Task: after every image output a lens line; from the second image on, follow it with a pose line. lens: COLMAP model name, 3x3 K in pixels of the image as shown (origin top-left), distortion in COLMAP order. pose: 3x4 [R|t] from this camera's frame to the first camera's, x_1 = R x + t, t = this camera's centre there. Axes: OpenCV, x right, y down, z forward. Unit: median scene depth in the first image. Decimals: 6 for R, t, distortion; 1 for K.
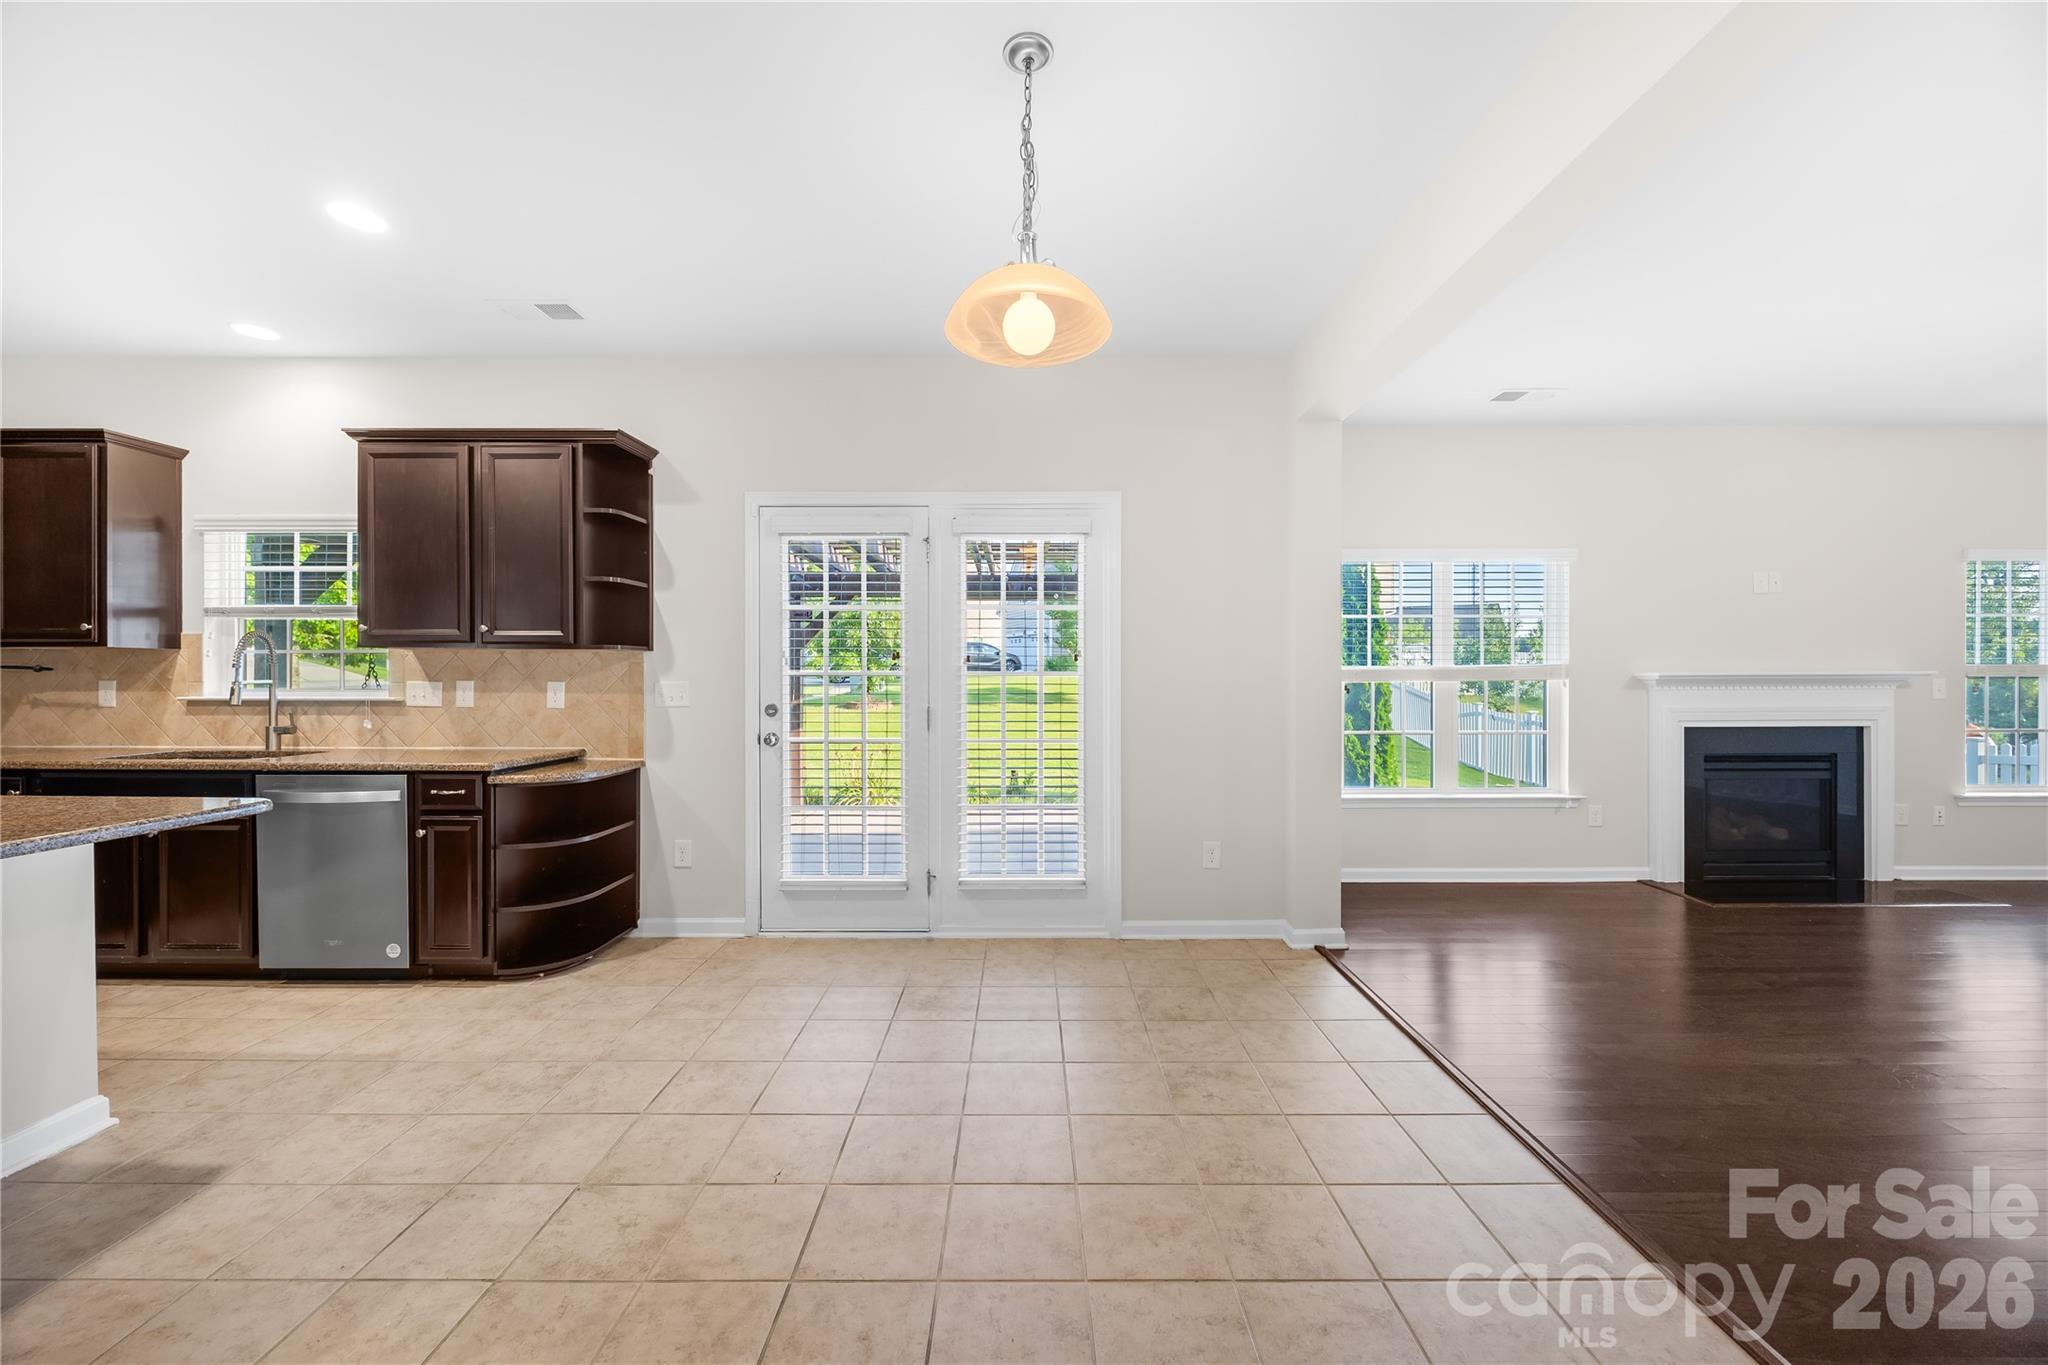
lens RADIAL K [[794.9, 0, 1016.0], [0, 794.9, 681.5], [0, 0, 1]] dist [-0.004374, -0.000391]
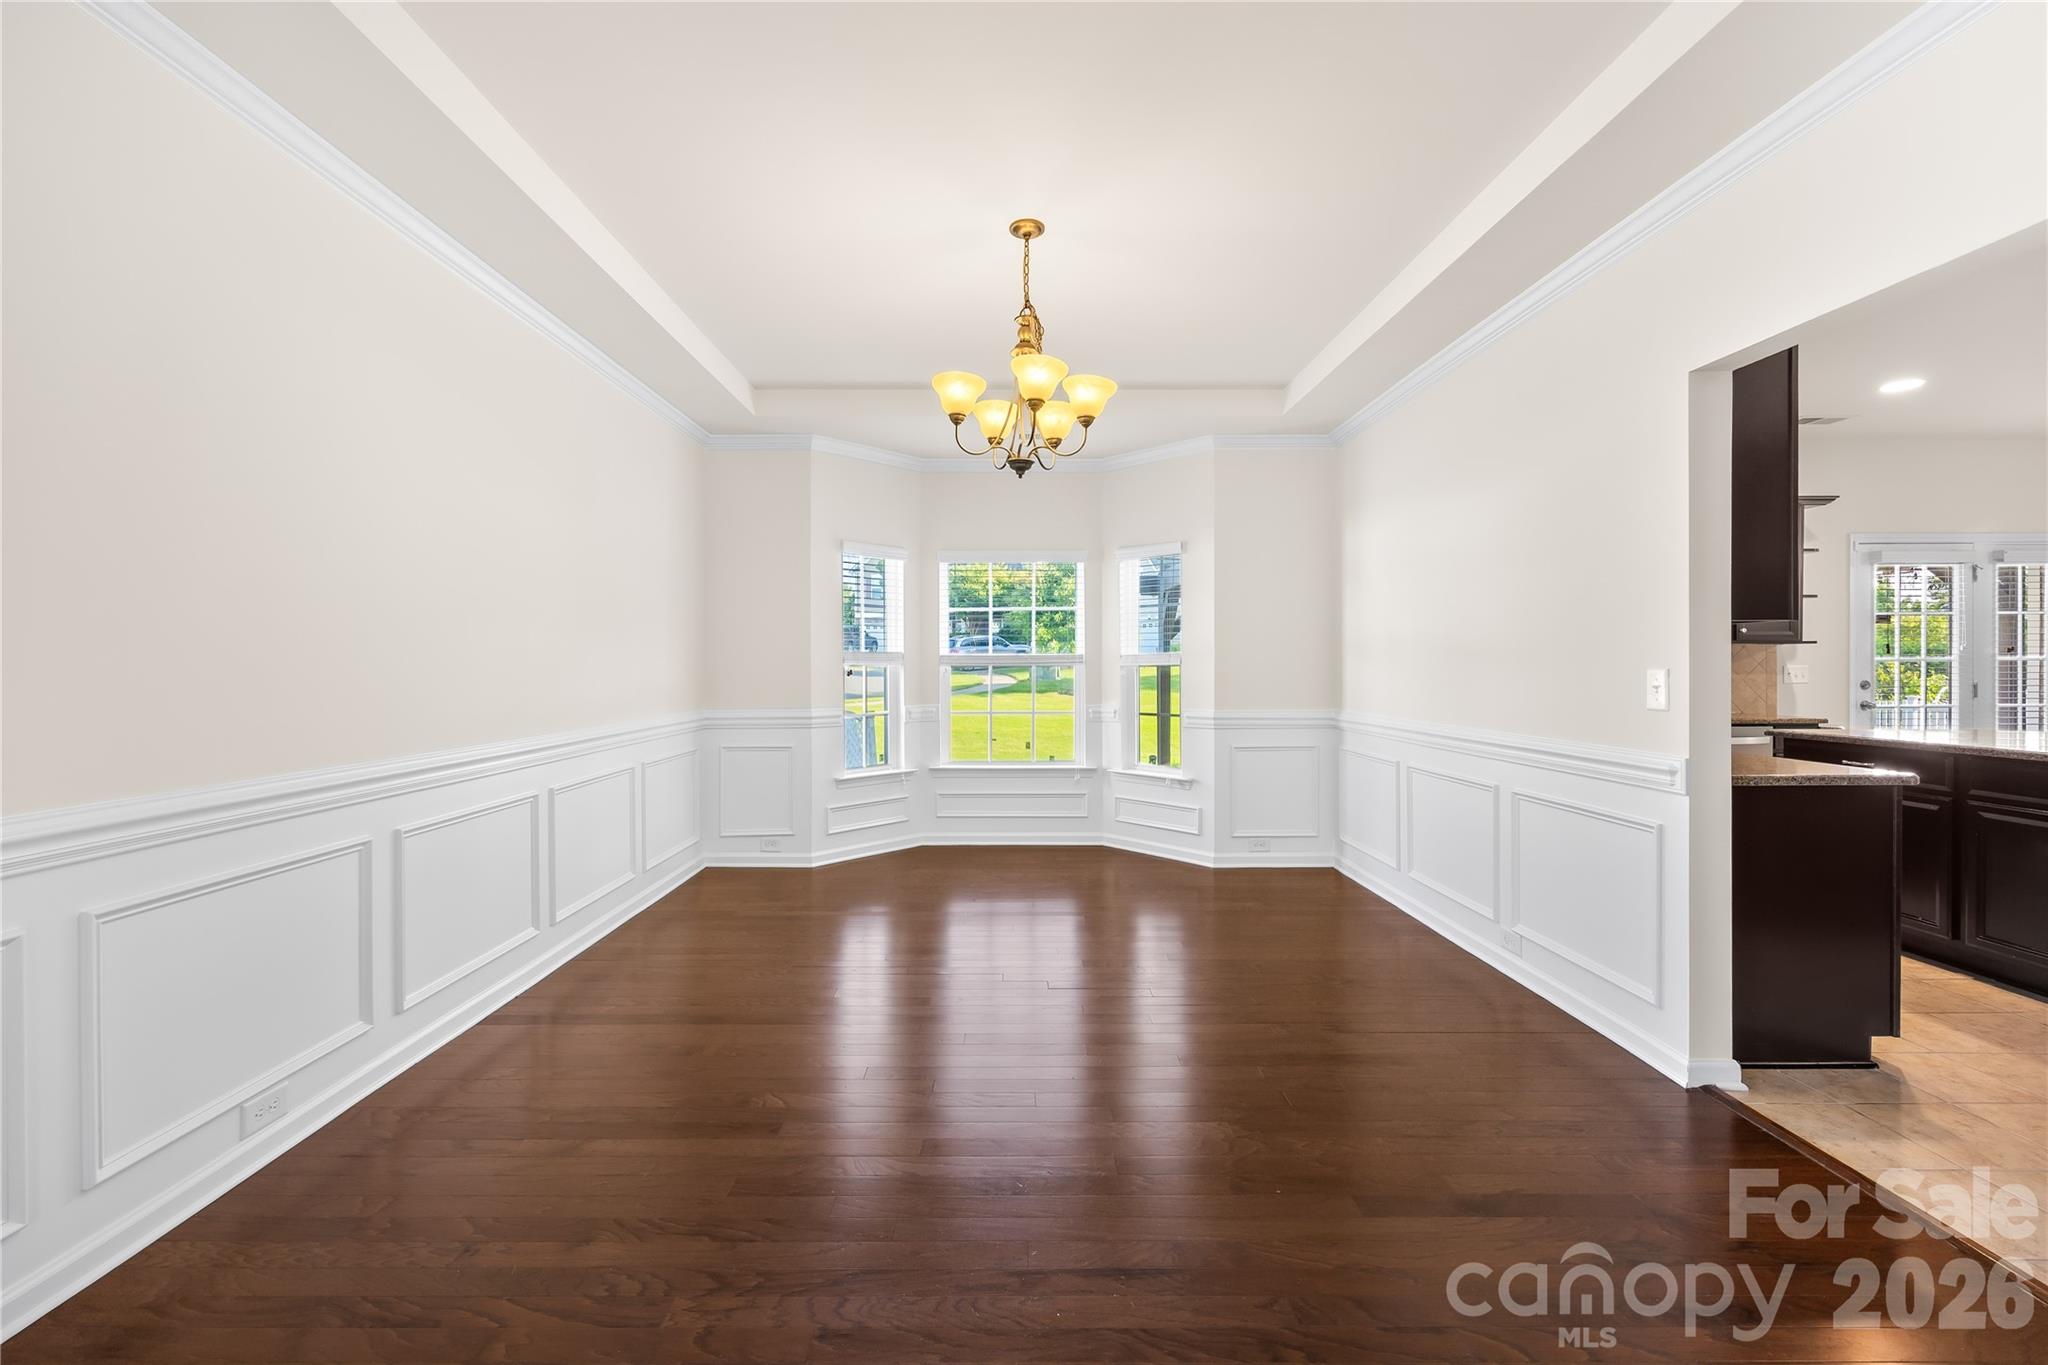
lens RADIAL K [[806.2, 0, 994.3], [0, 806.2, 660.2], [0, 0, 1]] dist [-0.000898, -0.000510]
pose [[0.999988, -0.003923, -0.002895, -1.874708], [0.003902, 0.999967, -0.007115, -0.004896], [0.002923, 0.007104, 0.999970, -0.455862]]
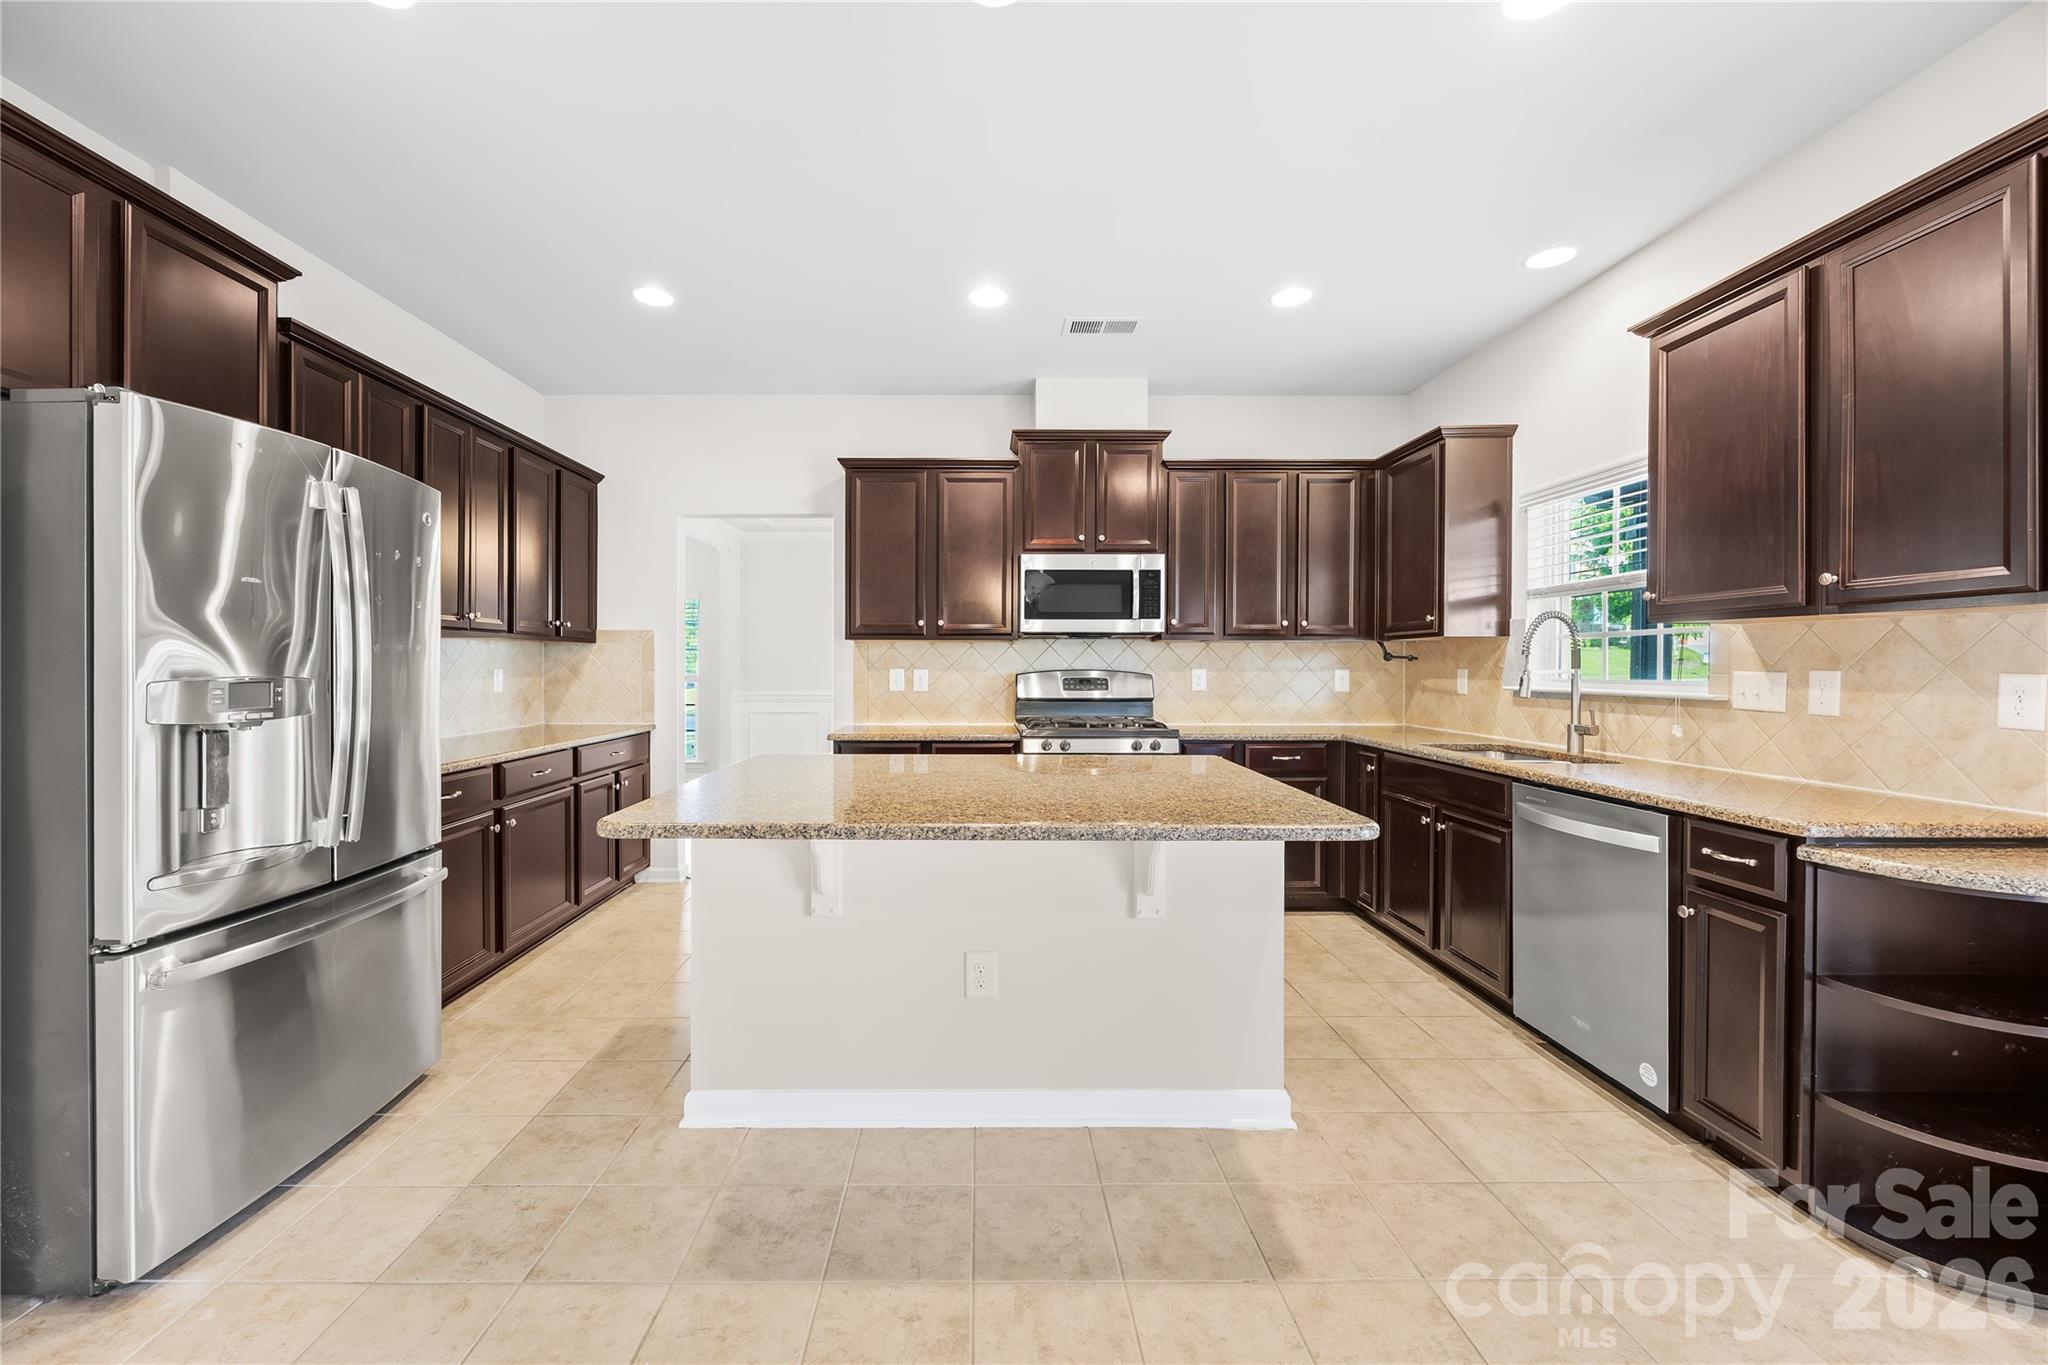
lens RADIAL K [[794.9, 0, 990.2], [0, 794.9, 669.3], [0, 0, 1]] dist [-0.004374, -0.000391]
pose [[0.007704, 0.003343, -0.999965, -0.104385], [-0.005130, 0.999981, 0.003303, -0.000873], [0.999957, 0.005104, 0.007721, 0.366969]]
